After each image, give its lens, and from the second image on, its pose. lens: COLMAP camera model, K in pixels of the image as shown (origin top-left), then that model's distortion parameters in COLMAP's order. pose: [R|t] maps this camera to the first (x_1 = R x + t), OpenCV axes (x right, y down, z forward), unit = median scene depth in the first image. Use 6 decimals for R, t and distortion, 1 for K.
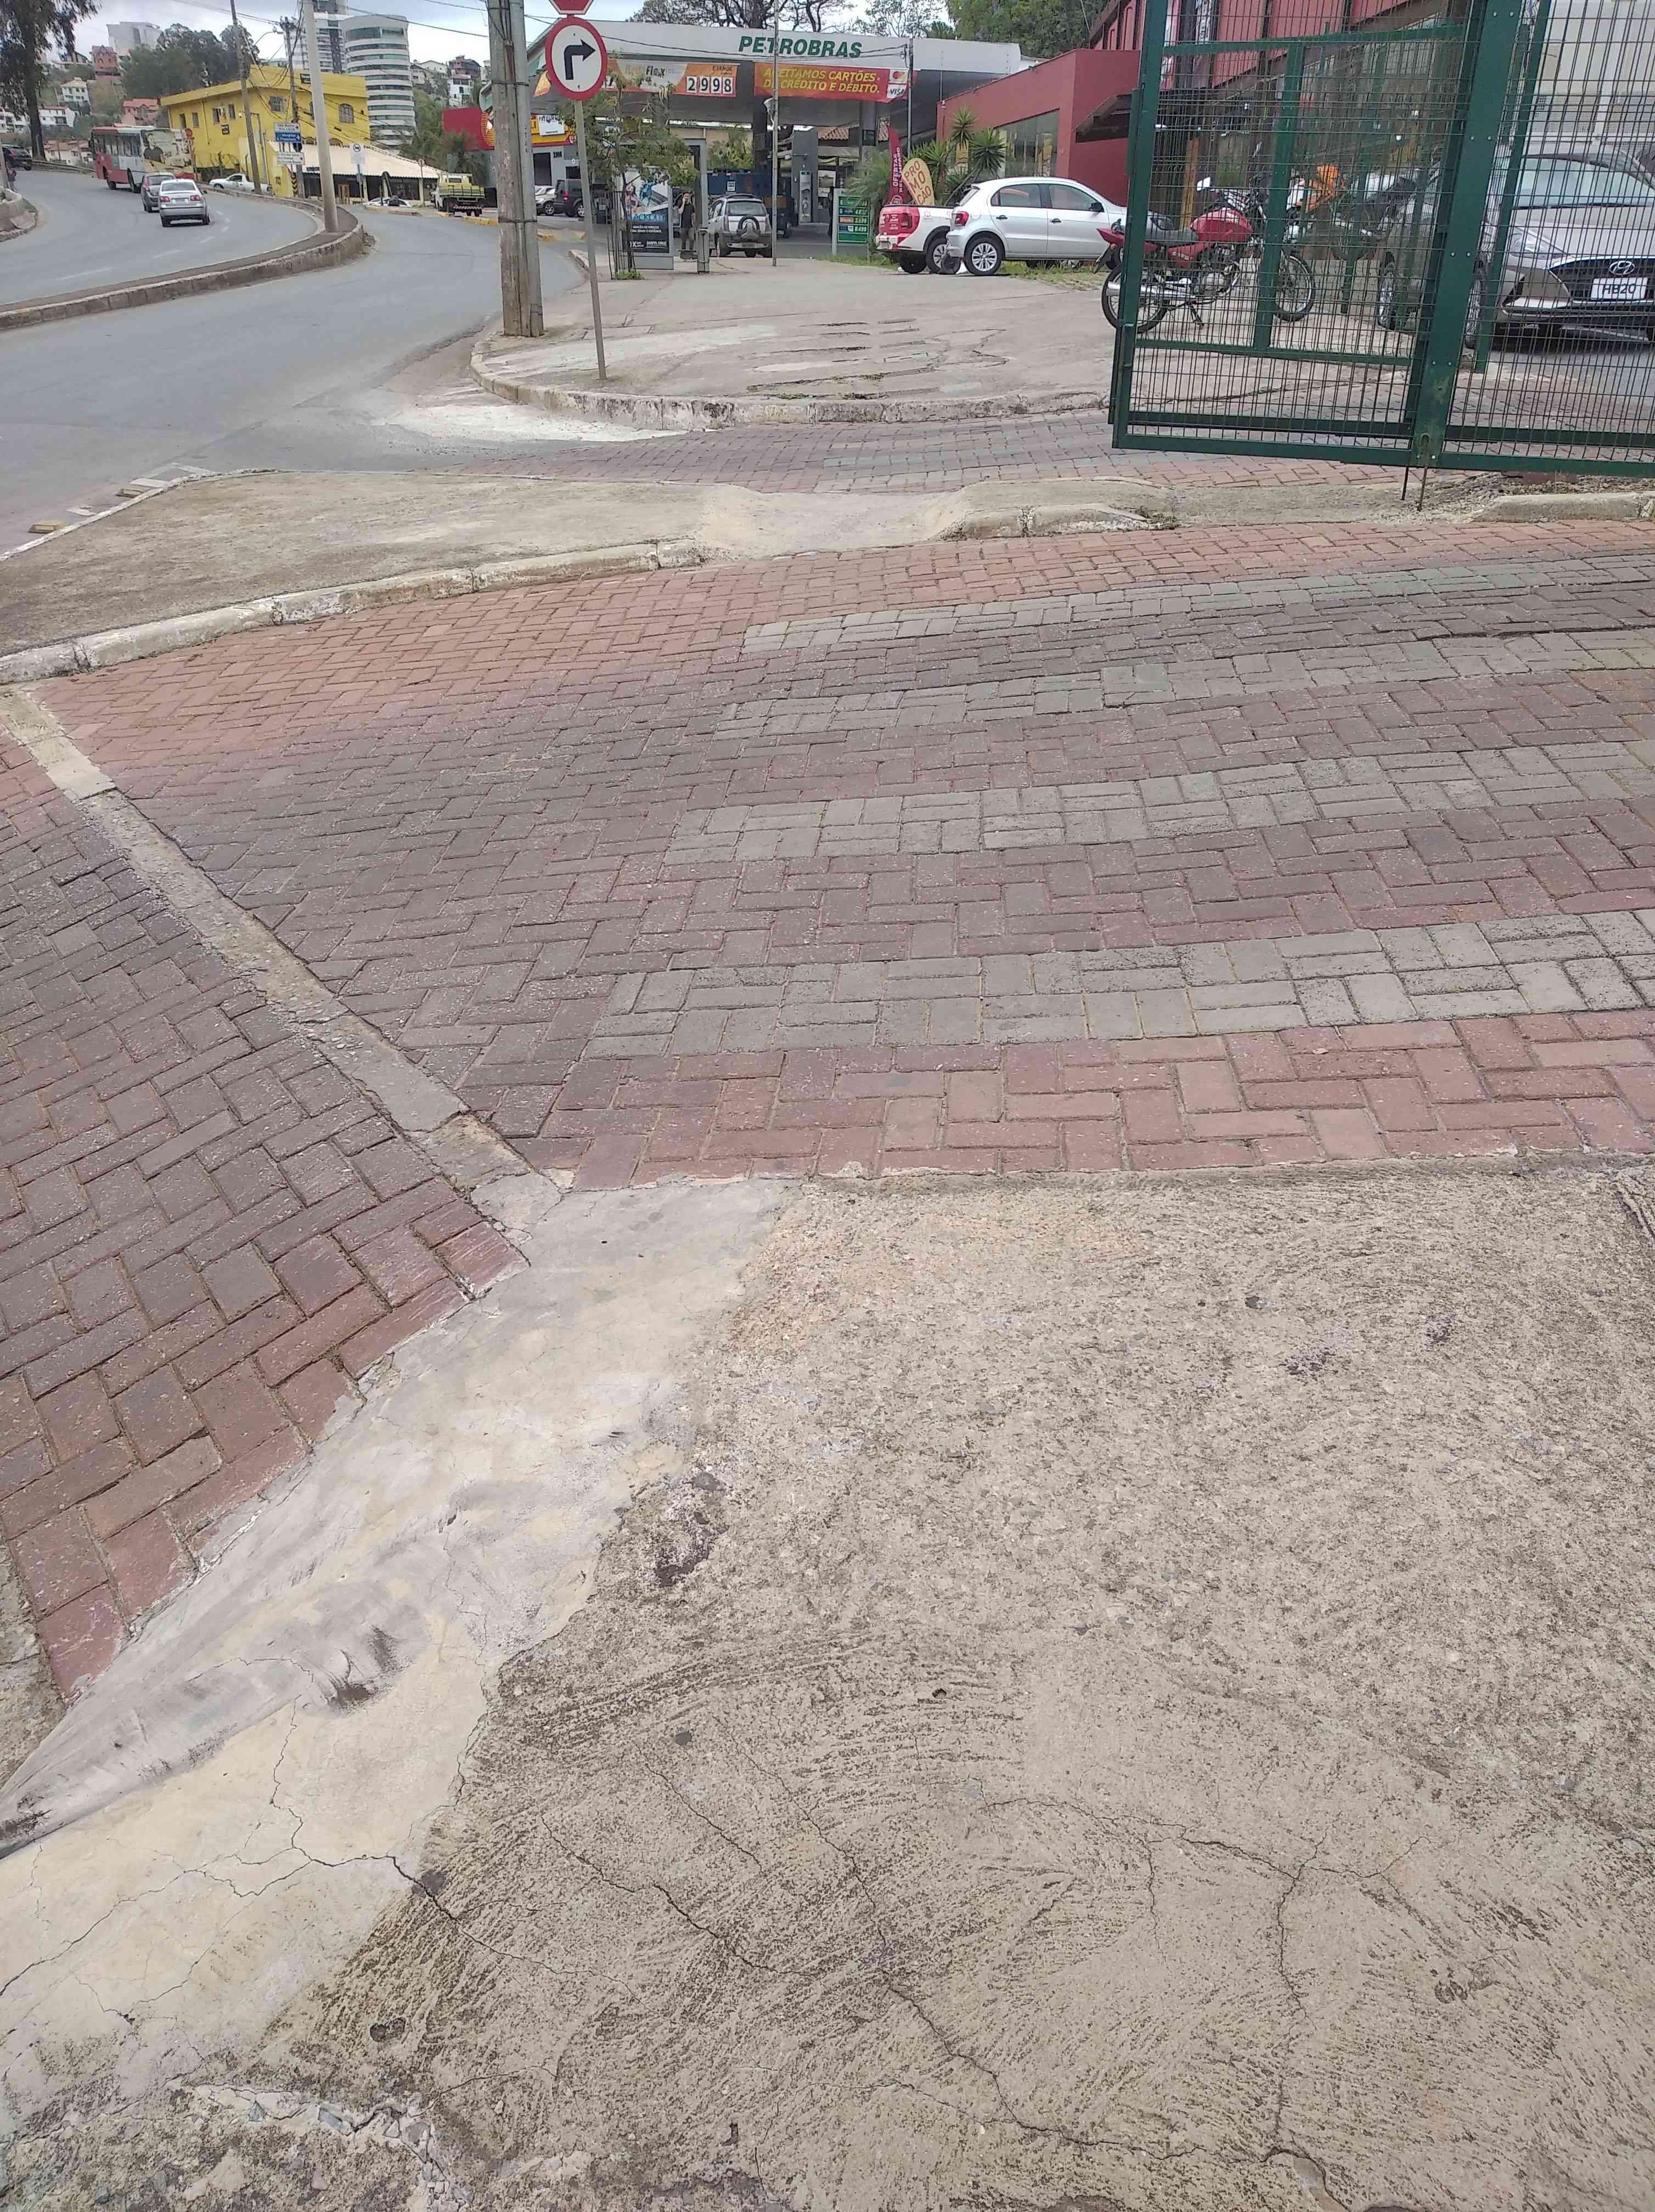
lens RADIAL K [[1690.7, 0, 817.6], [0, 1690.7, 1120.1], [0, 0, 1]] dist [-0.011671, 0.004486]
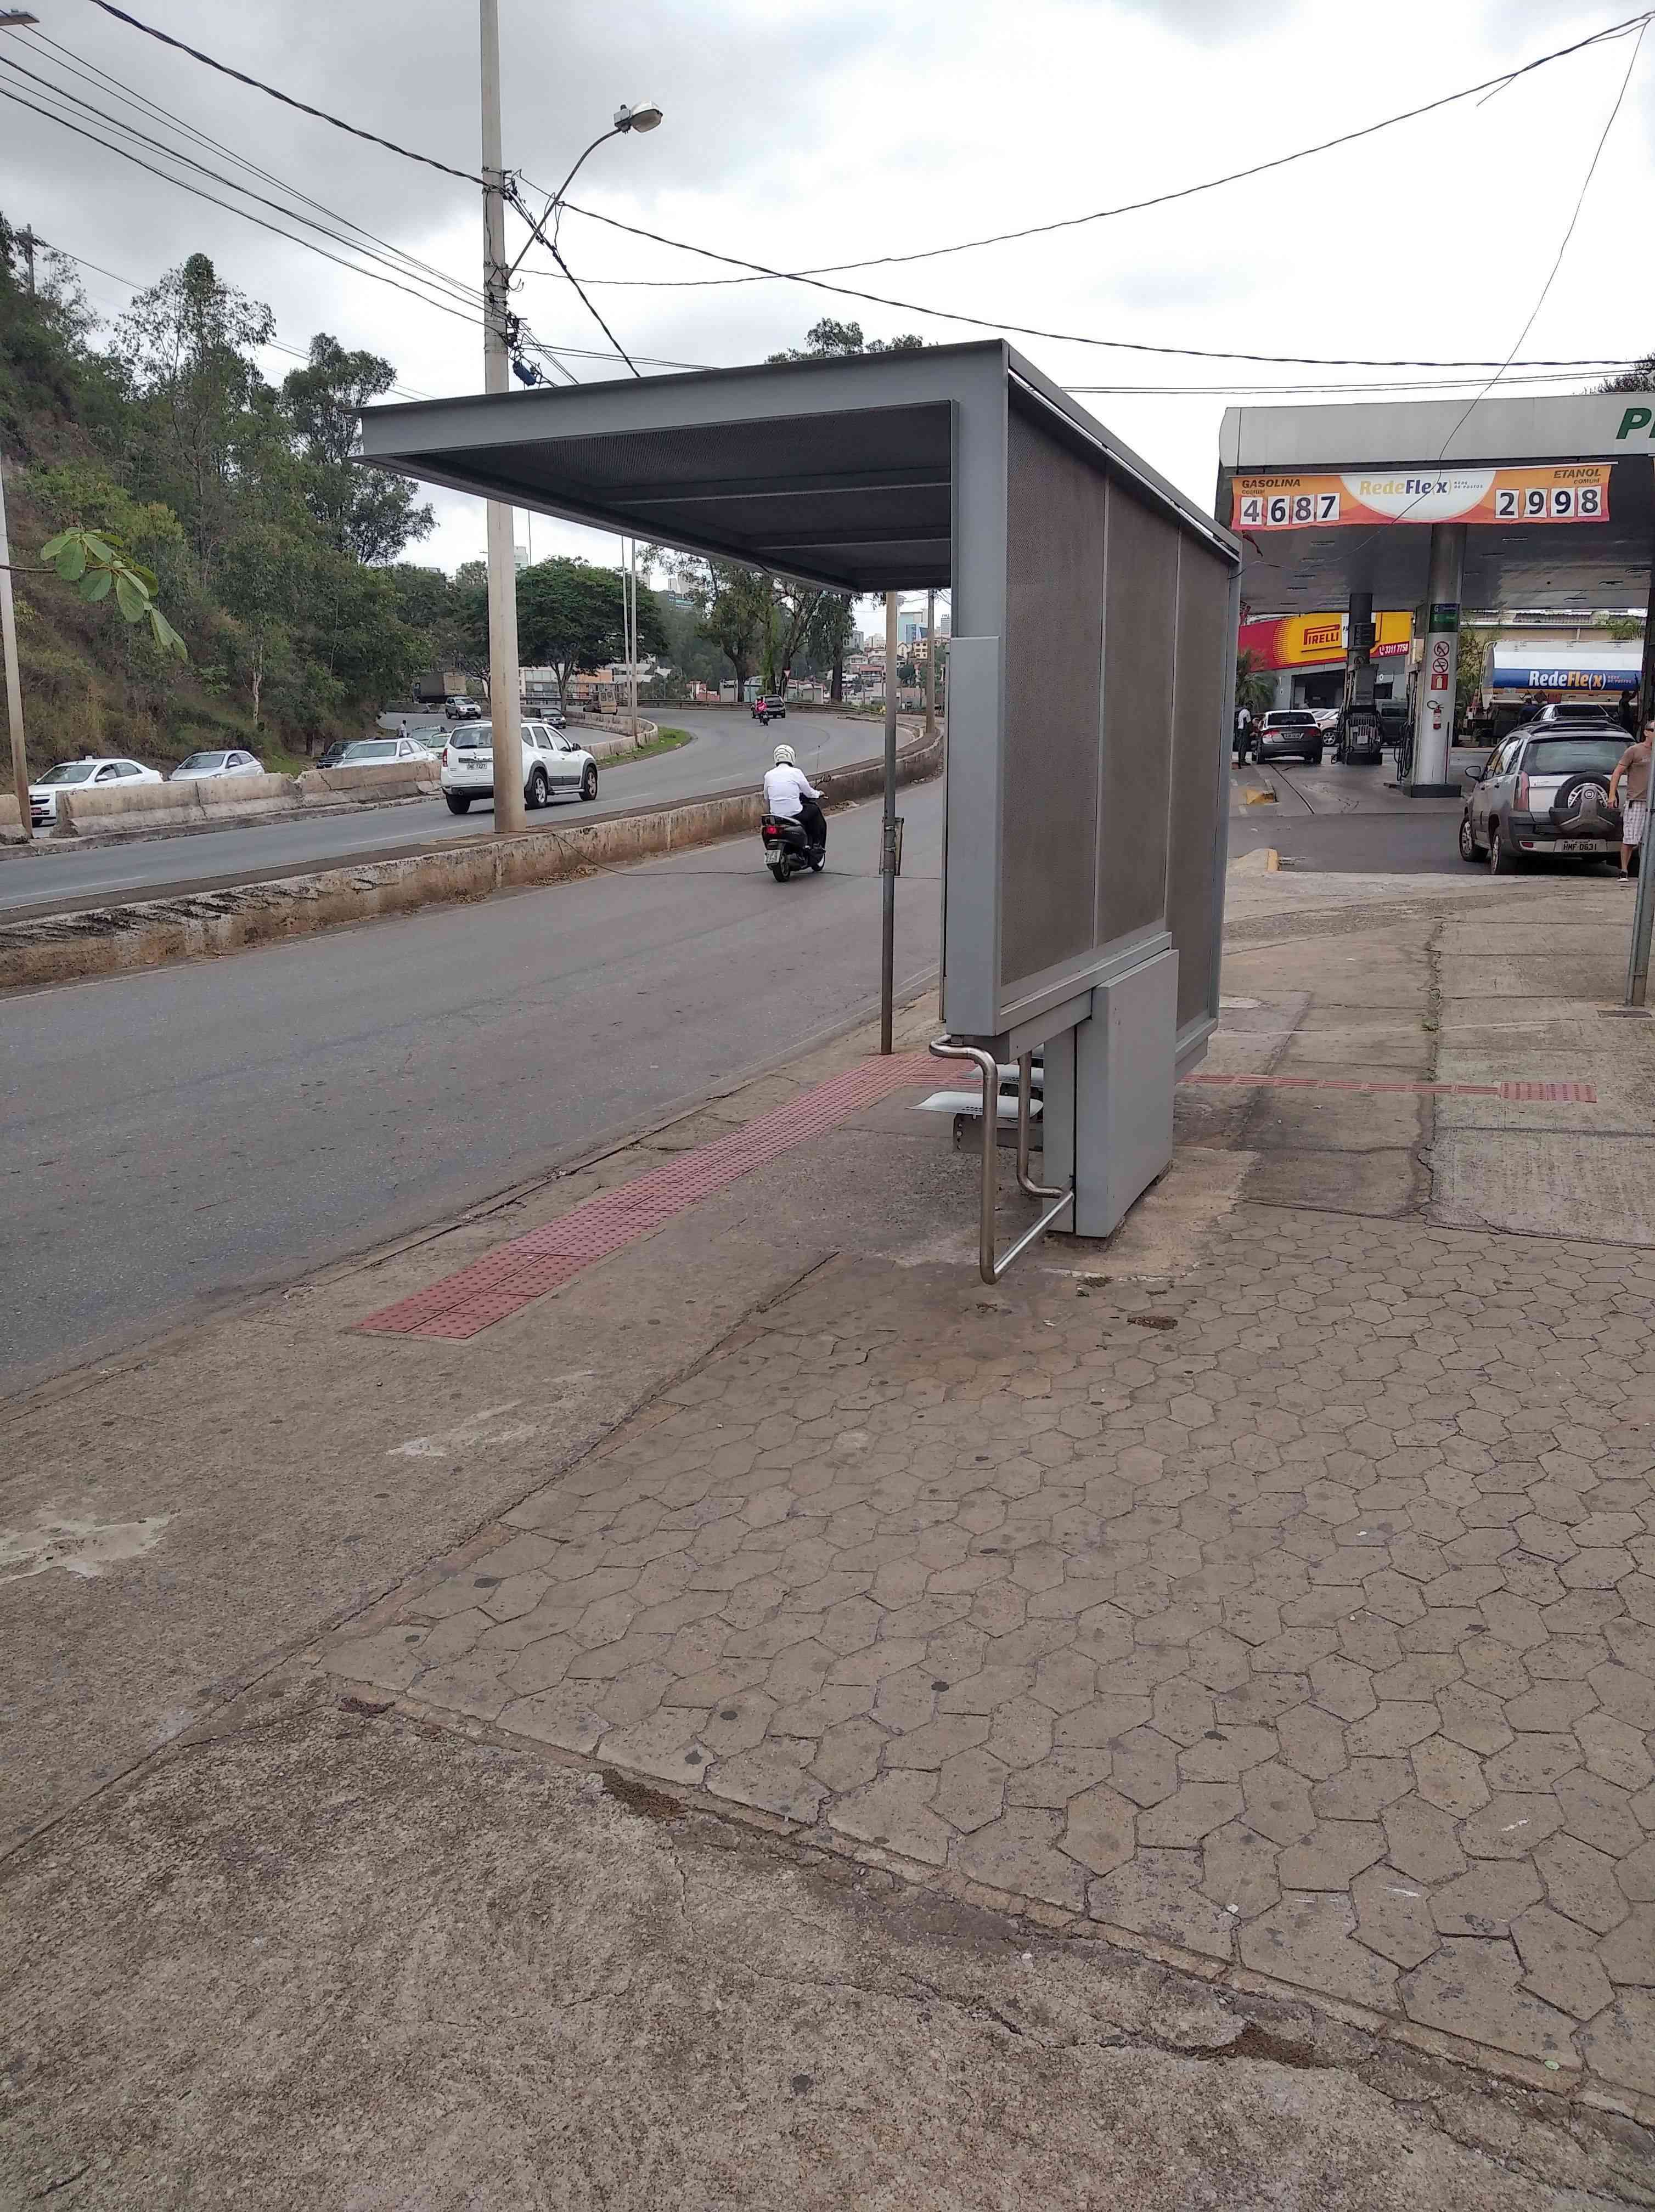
lens RADIAL K [[1690.7, 0, 847.0], [0, 1690.7, 1146.8], [0, 0, 1]] dist [-0.011671, 0.004486]
pose [[0.891410, 0.079144, -0.446233, -0.012446], [-0.189190, 0.959719, -0.207716, -0.311087], [0.411819, 0.269583, 0.870477, 0.562266]]
